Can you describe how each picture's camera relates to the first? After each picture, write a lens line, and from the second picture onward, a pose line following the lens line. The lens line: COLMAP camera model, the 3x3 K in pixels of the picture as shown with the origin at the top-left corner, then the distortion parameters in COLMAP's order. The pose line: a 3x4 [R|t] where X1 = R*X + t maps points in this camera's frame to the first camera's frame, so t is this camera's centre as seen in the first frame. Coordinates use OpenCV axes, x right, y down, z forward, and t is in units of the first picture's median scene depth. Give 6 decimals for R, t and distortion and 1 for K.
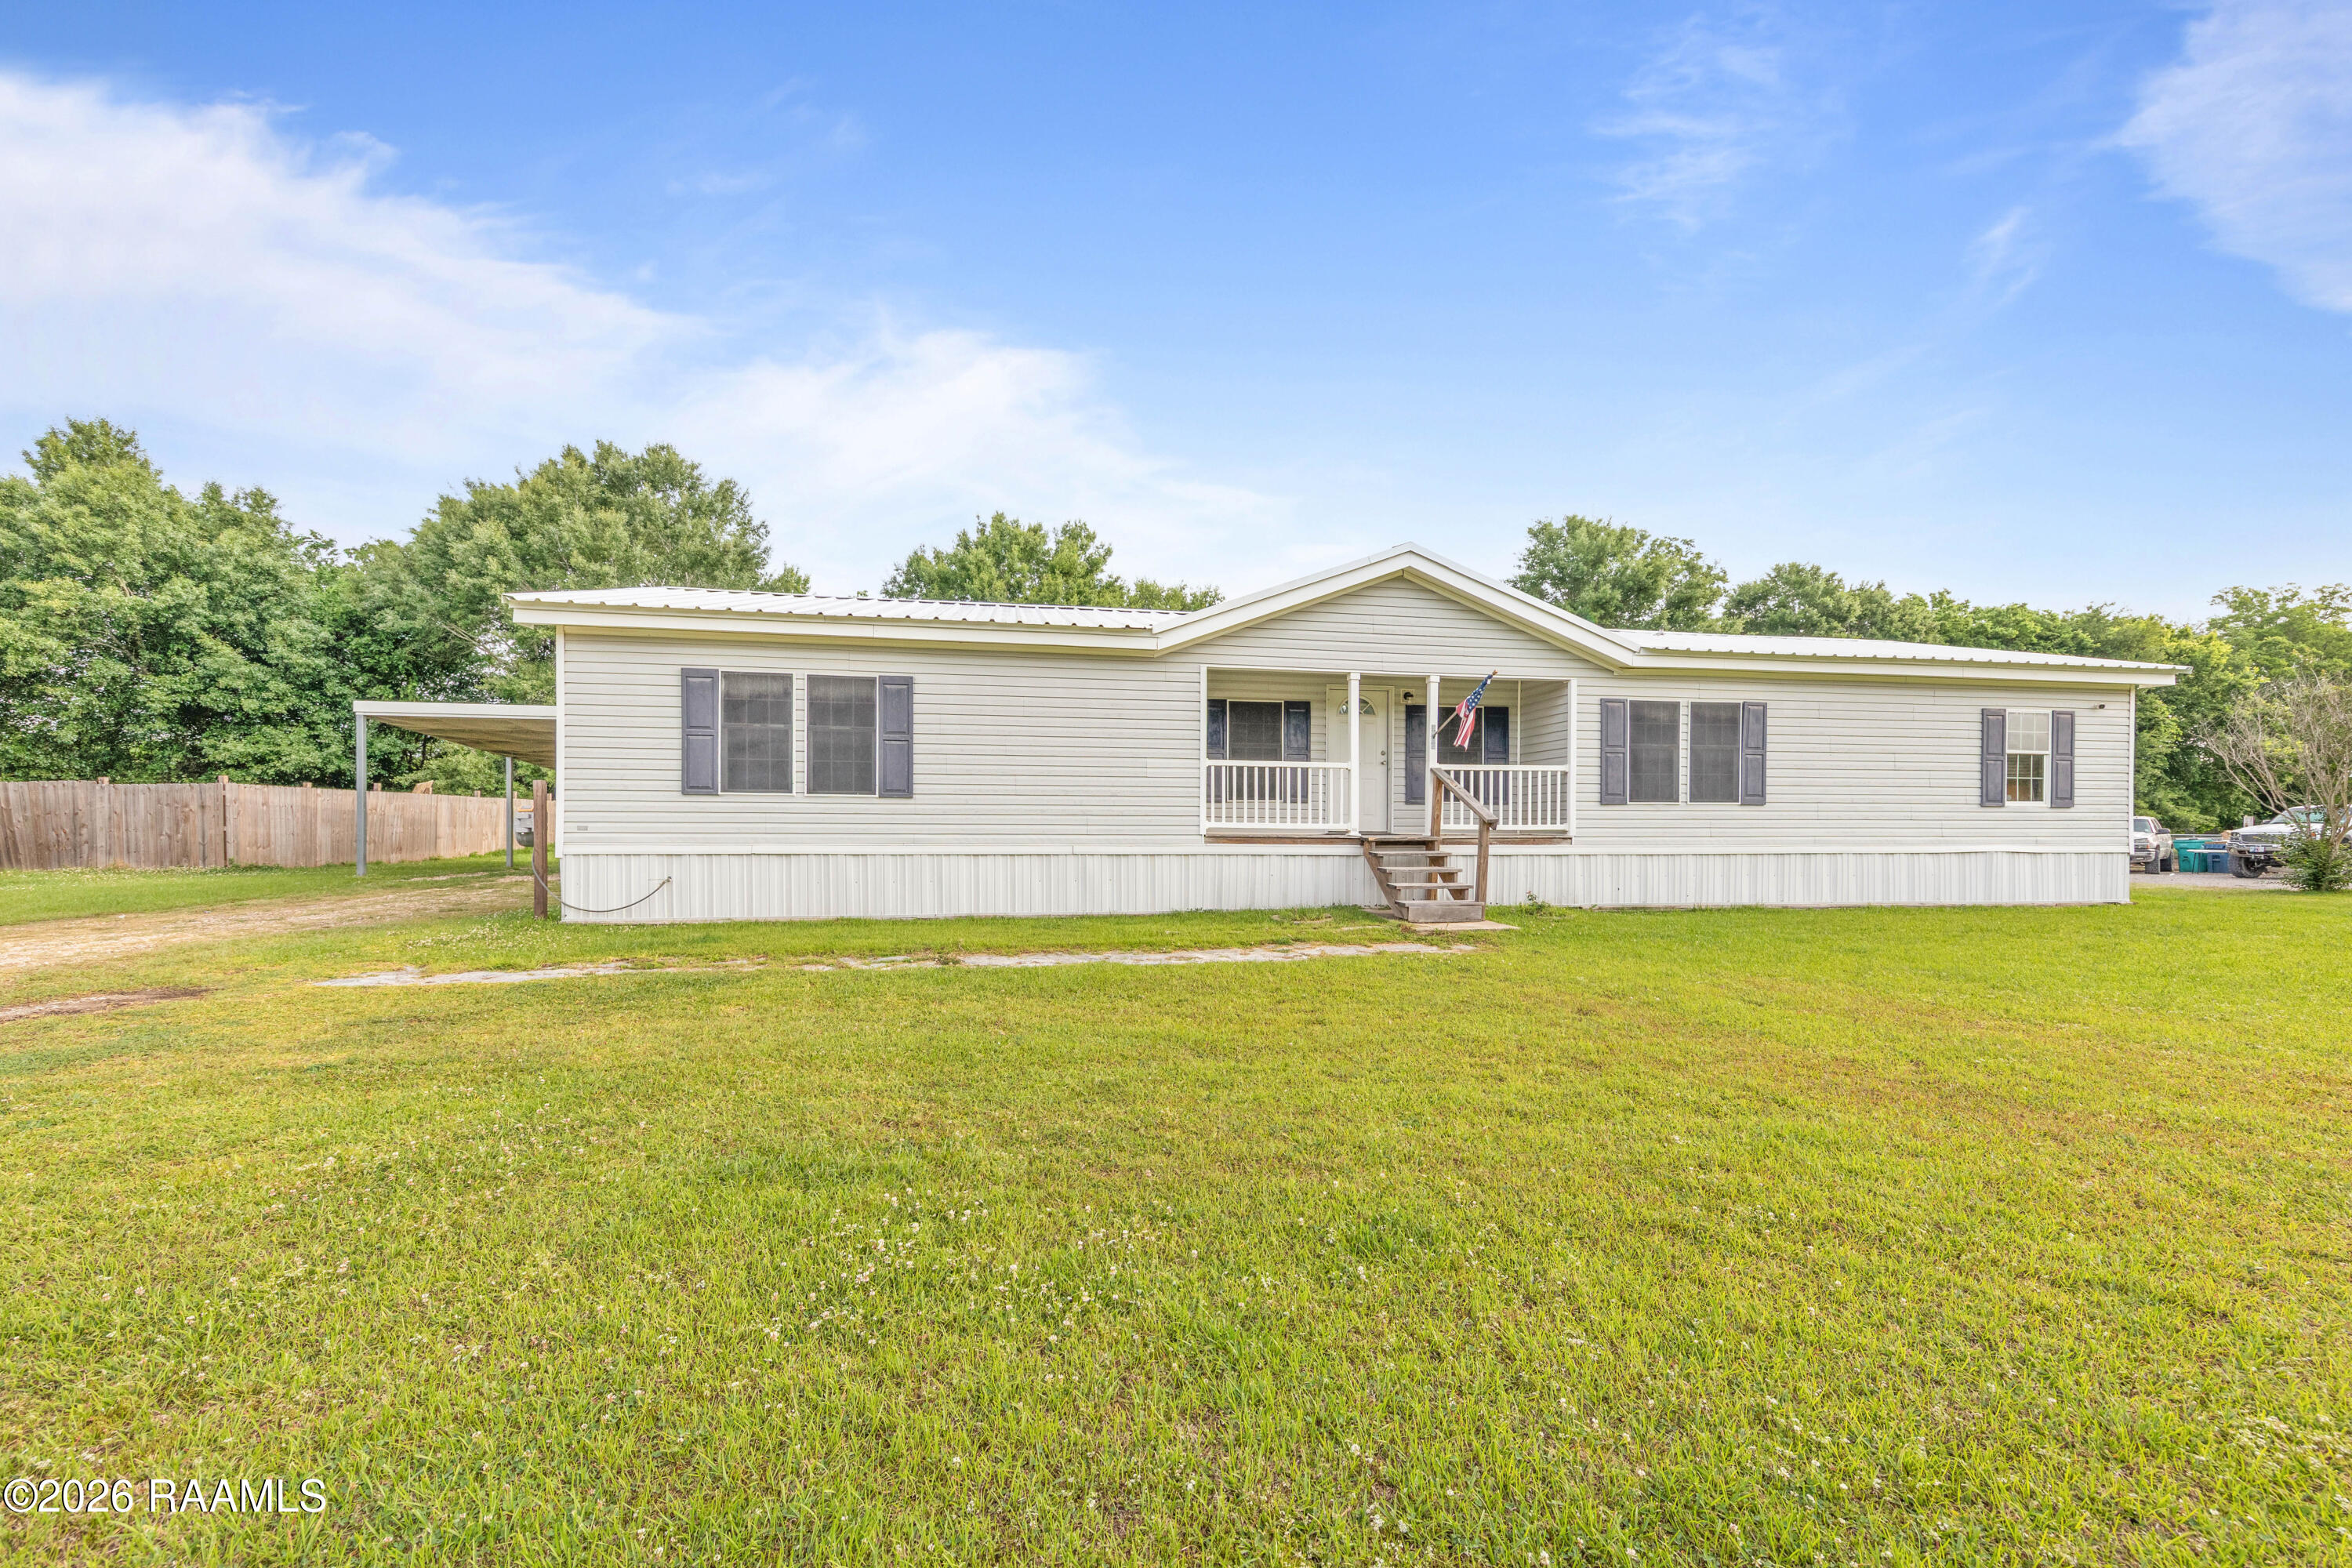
lens RADIAL K [[926.4, 0, 1282.3], [0, 926.4, 805.6], [0, 0, 1]] dist [0.007199, -0.000235]
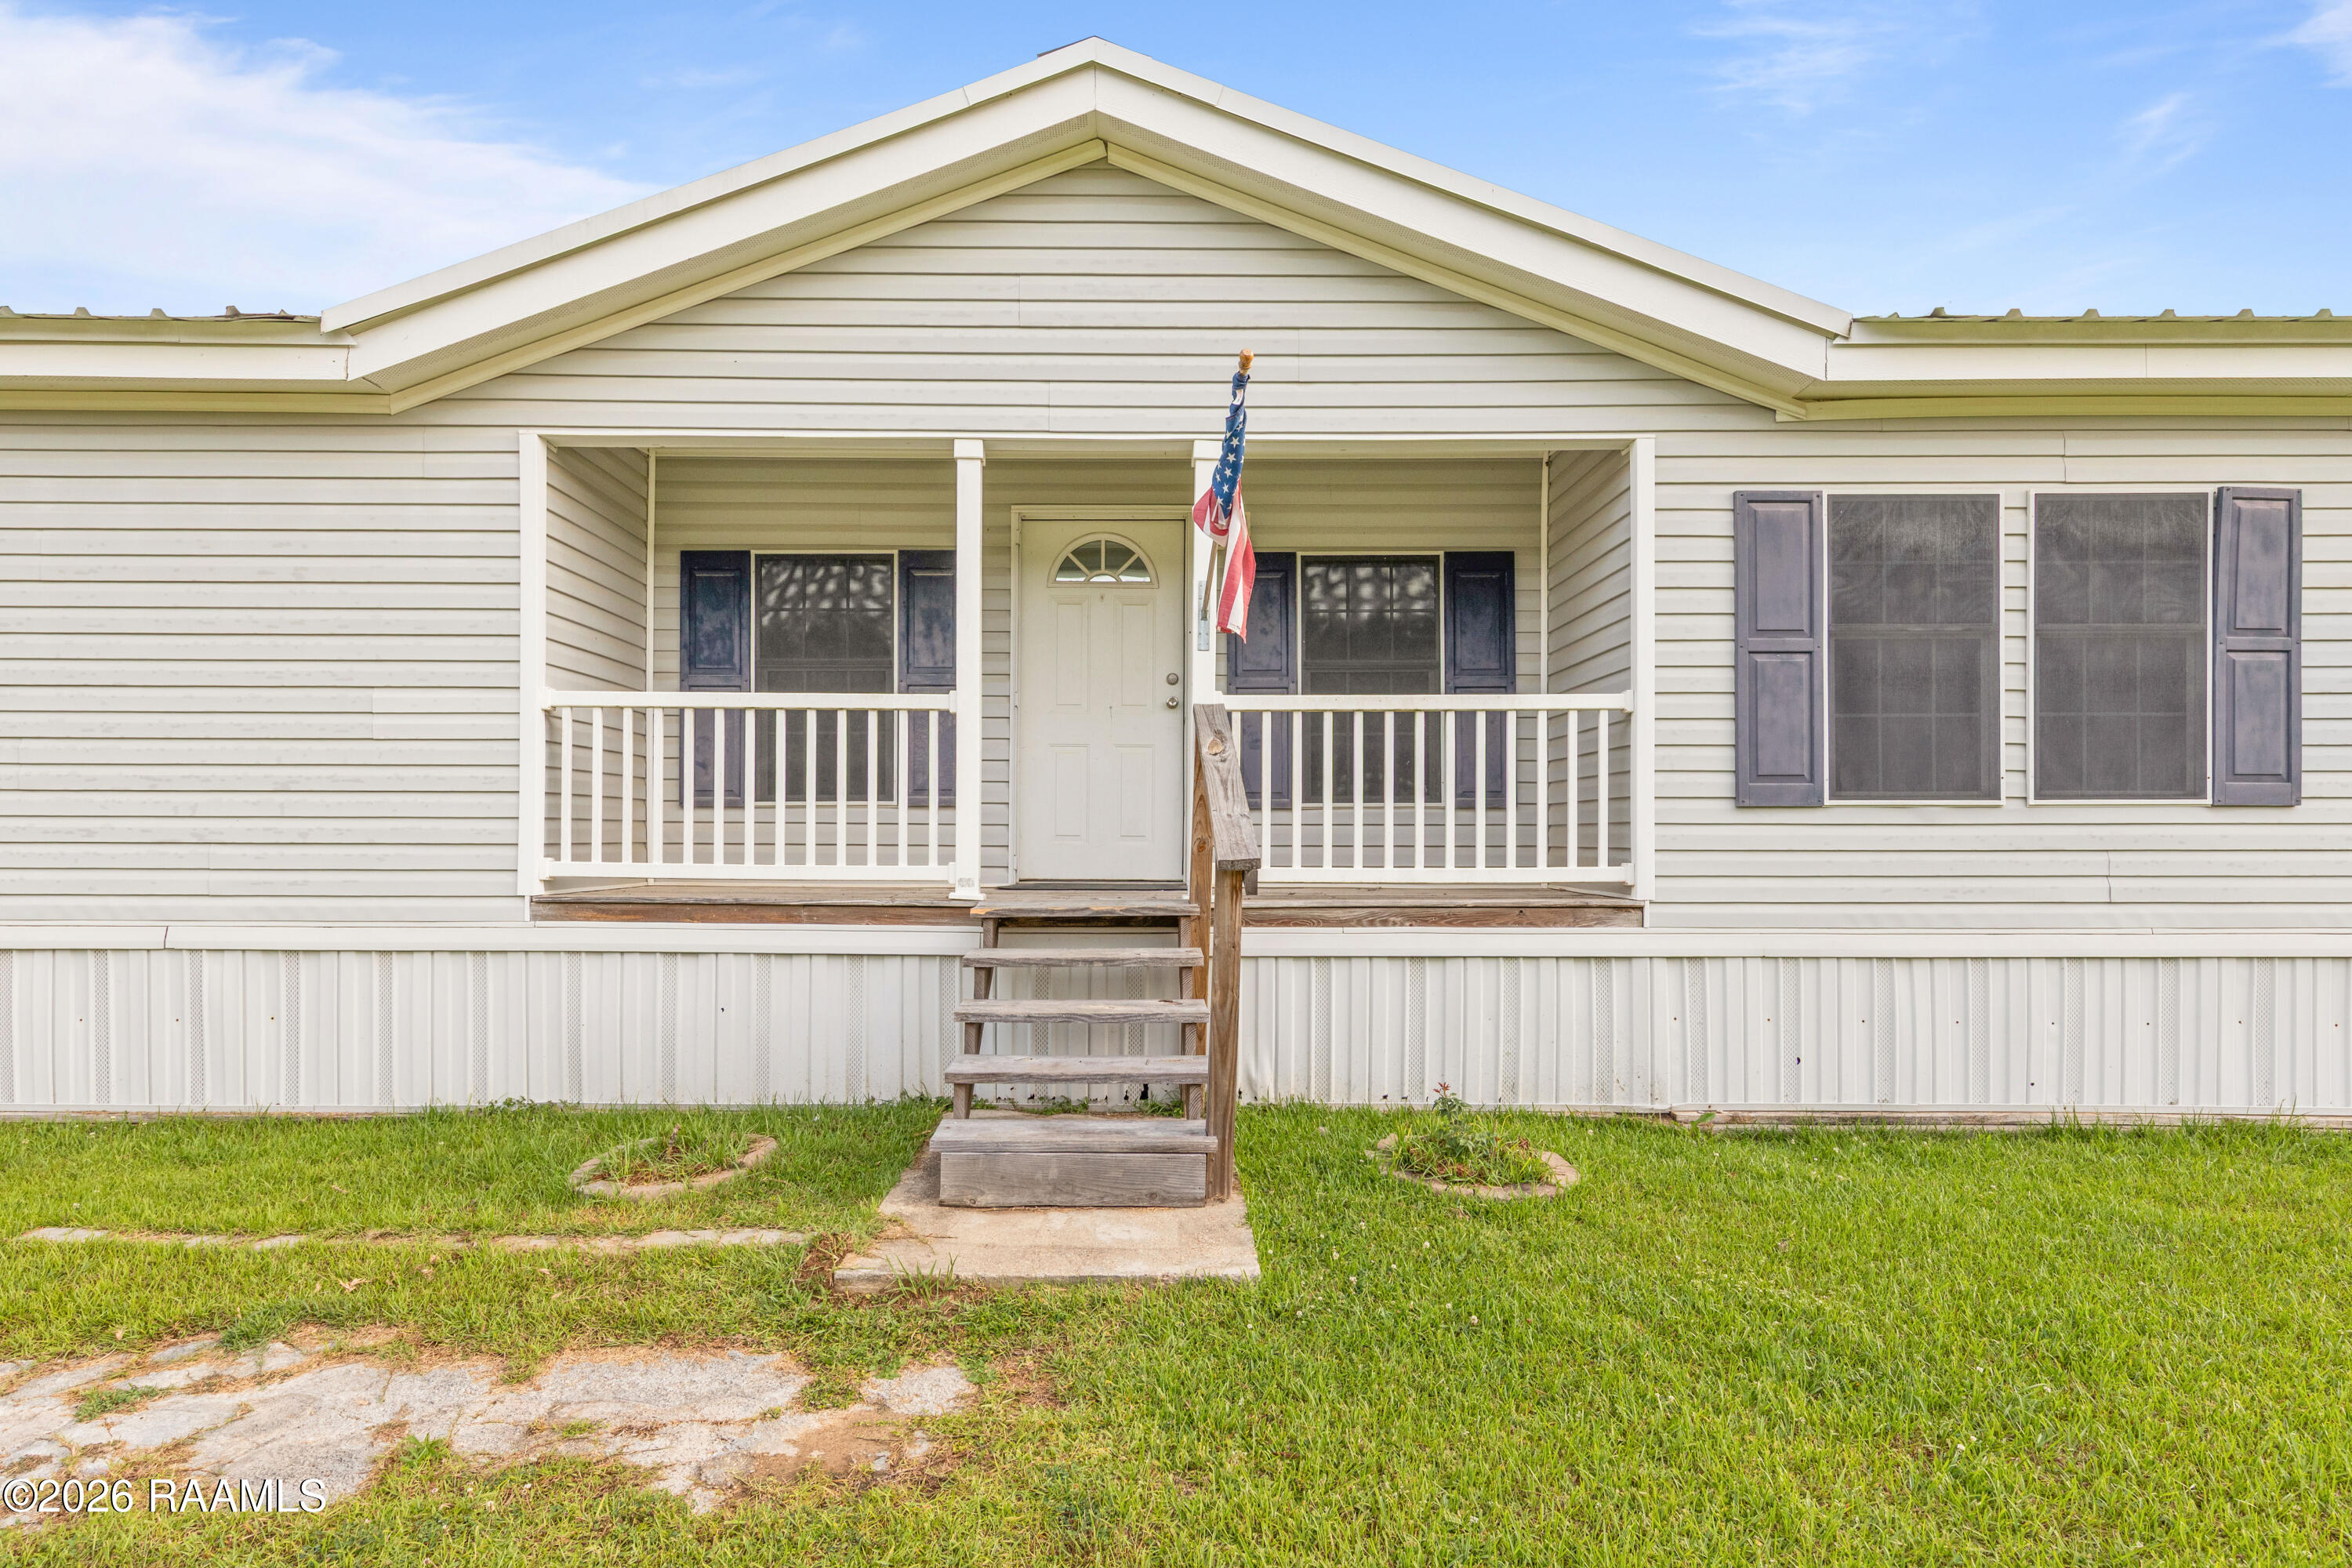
lens RADIAL K [[1450.0, 0, 1159.2], [0, 1450.0, 781.6], [0, 0, 1]] dist [0.008003, -0.001153]
pose [[0.979837, -0.006259, -0.199699, 0.233209], [0.004087, 0.999928, -0.011286, -0.005298], [0.199755, 0.010243, 0.979792, 0.424497]]
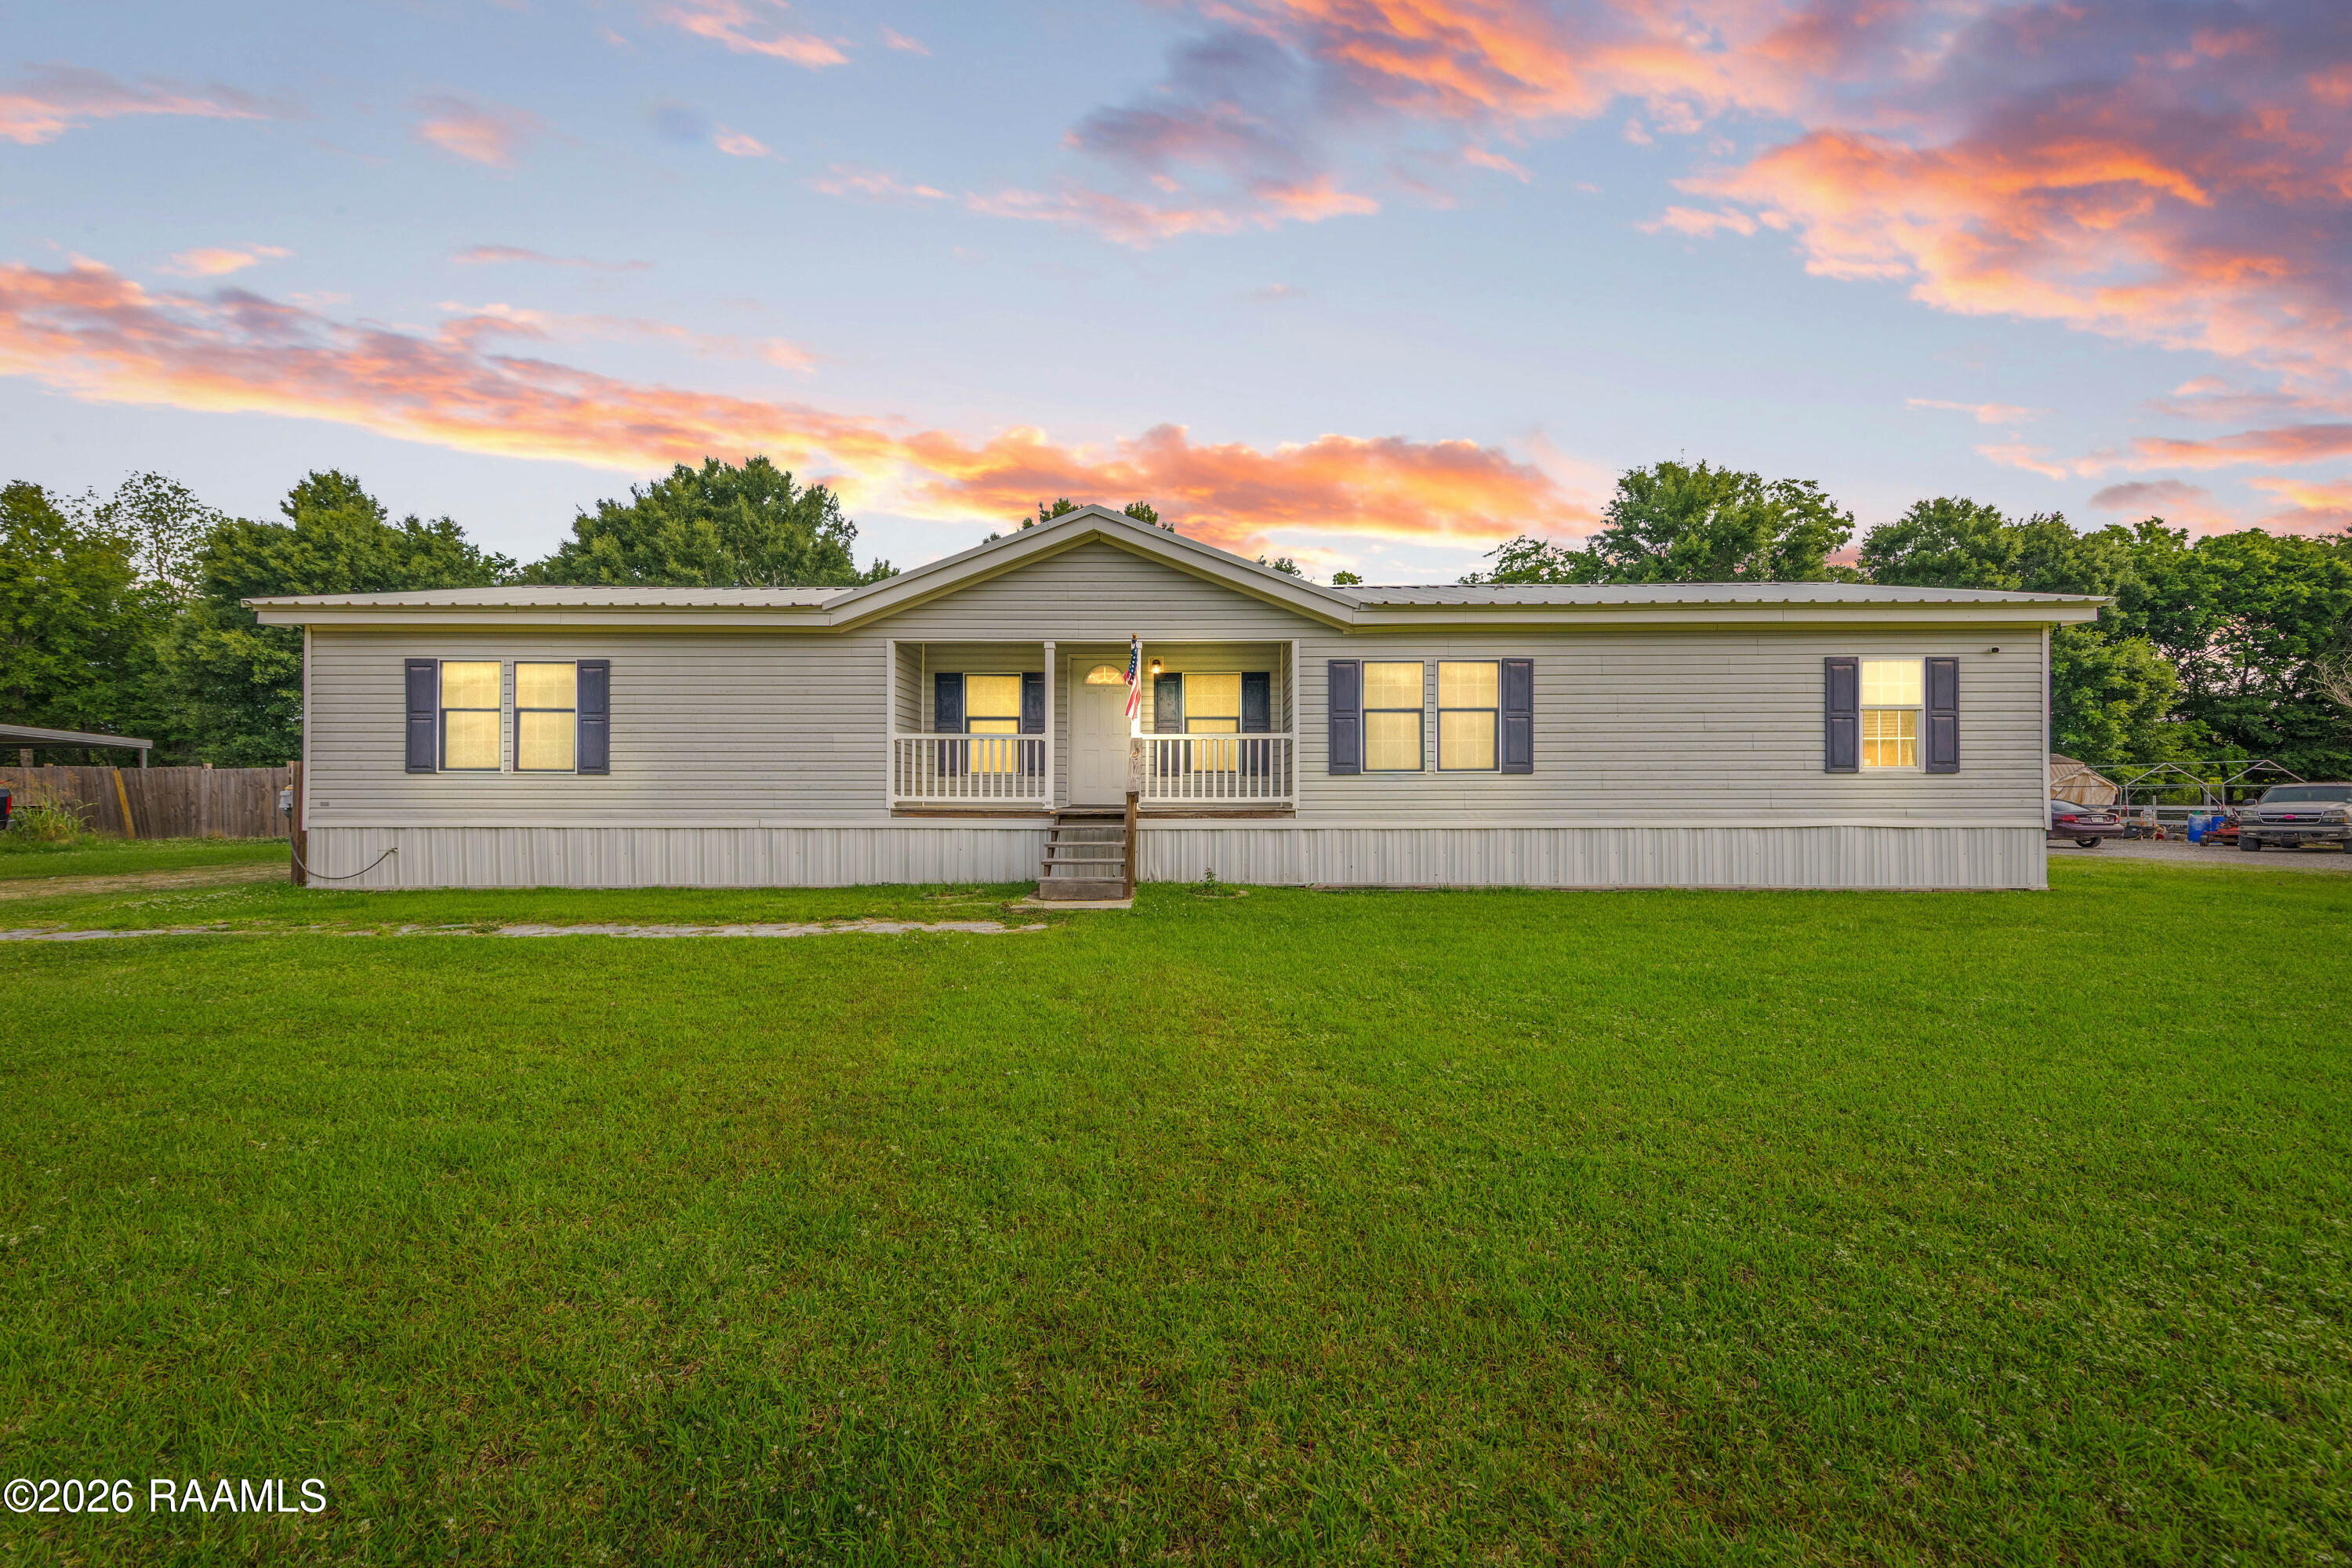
lens RADIAL K [[926.4, 0, 1190.1], [0, 926.4, 772.9], [0, 0, 1]] dist [0.007199, -0.000235]
pose [[0.982816, -0.009470, -0.184343, 0.360966], [0.008162, 0.999936, -0.007853, 0.002917], [0.184405, 0.006214, 0.982831, 0.065040]]
